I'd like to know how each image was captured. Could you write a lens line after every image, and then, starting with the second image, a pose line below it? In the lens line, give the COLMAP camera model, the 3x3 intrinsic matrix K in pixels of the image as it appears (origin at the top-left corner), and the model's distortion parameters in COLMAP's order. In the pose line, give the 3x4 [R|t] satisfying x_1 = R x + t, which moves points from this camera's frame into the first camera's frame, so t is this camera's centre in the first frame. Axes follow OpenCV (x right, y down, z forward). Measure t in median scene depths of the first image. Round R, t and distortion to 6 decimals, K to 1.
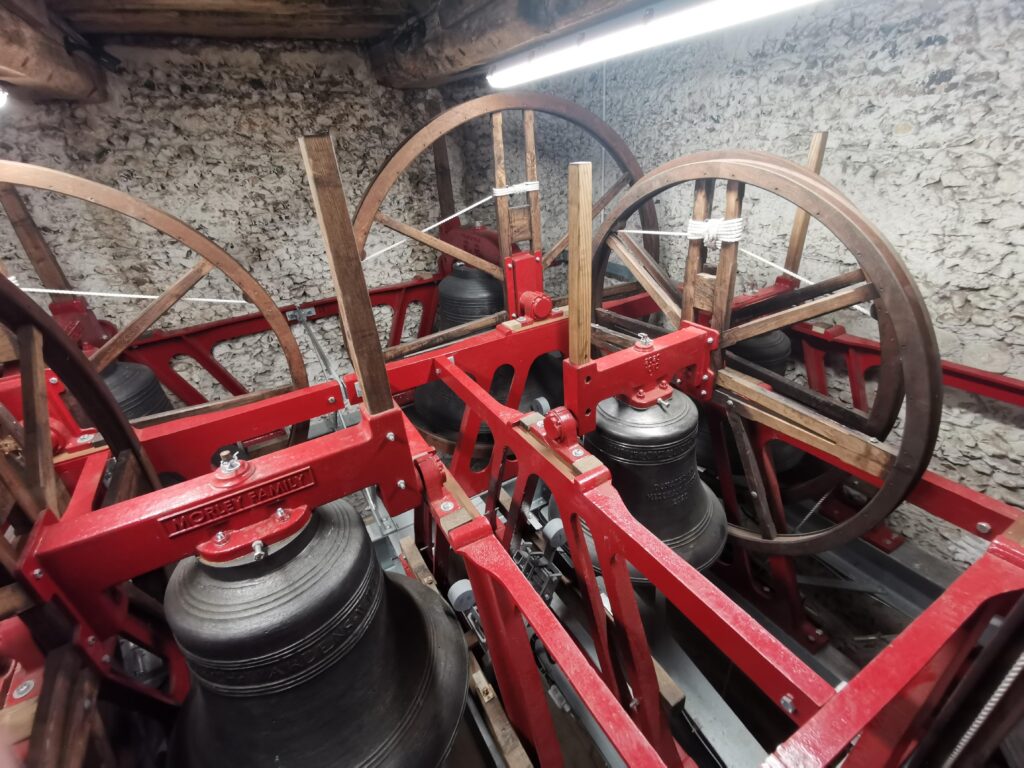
lens RADIAL K [[469.9, 0, 509.7], [0, 469.9, 386.4], [0, 0, 1]] dist [0.004528, -0.002342]
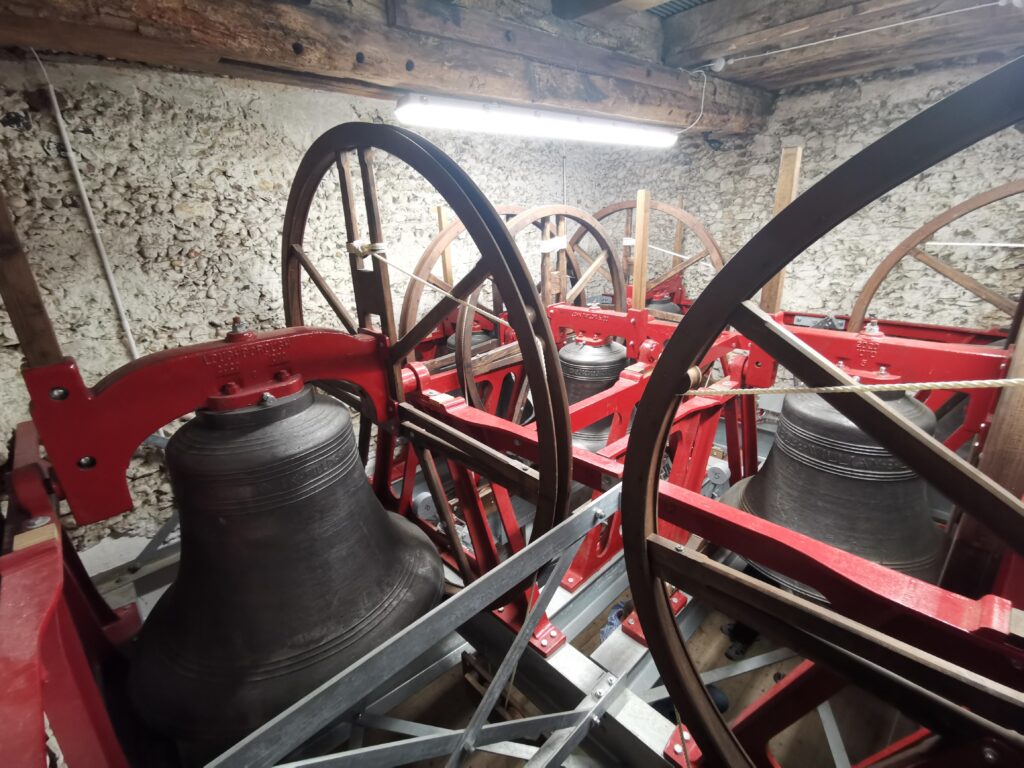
lens RADIAL K [[469.9, 0, 510.3], [0, 469.9, 381.6], [0, 0, 1]] dist [0.004528, -0.002342]
pose [[-0.236484, -0.244361, 0.940406, -0.926708], [0.515747, 0.788686, 0.334632, -0.437841], [-0.823456, 0.564147, -0.060483, 1.115839]]
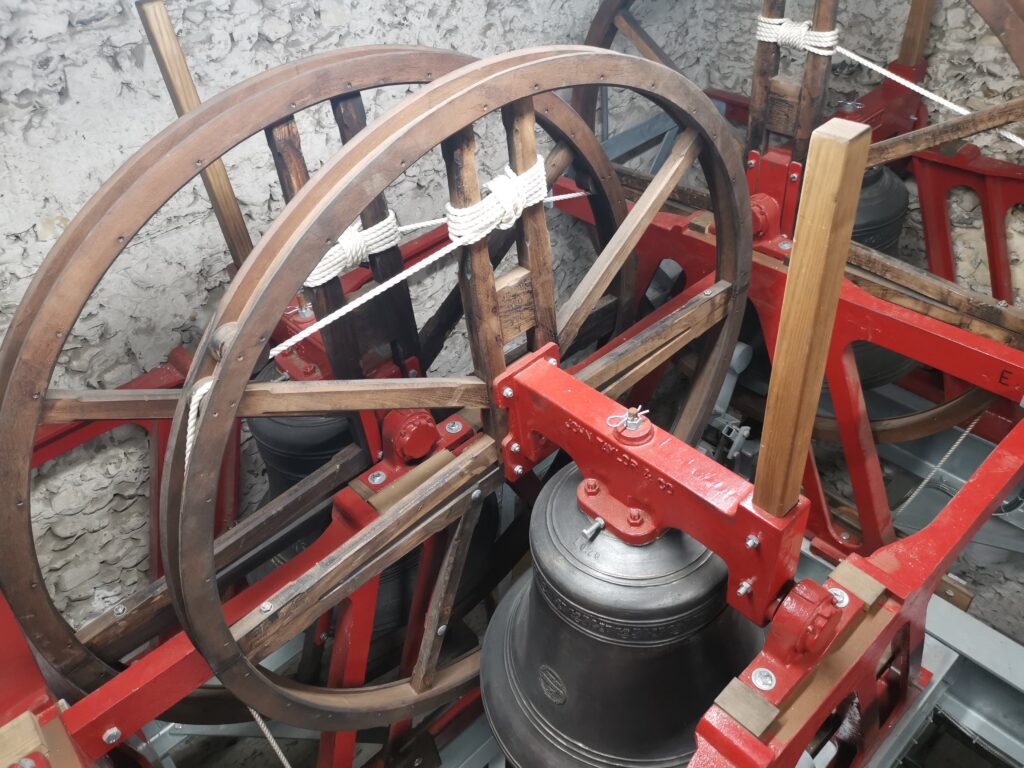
lens RADIAL K [[797.0, 0, 509.6], [0, 797.0, 380.1], [0, 0, 1]] dist [0.013566, 0.003859]
pose [[-0.198285, -0.561067, 0.803671, -0.256261], [0.563184, 0.605862, 0.561922, -0.504080], [-0.802189, 0.564035, 0.195850, 0.688121]]
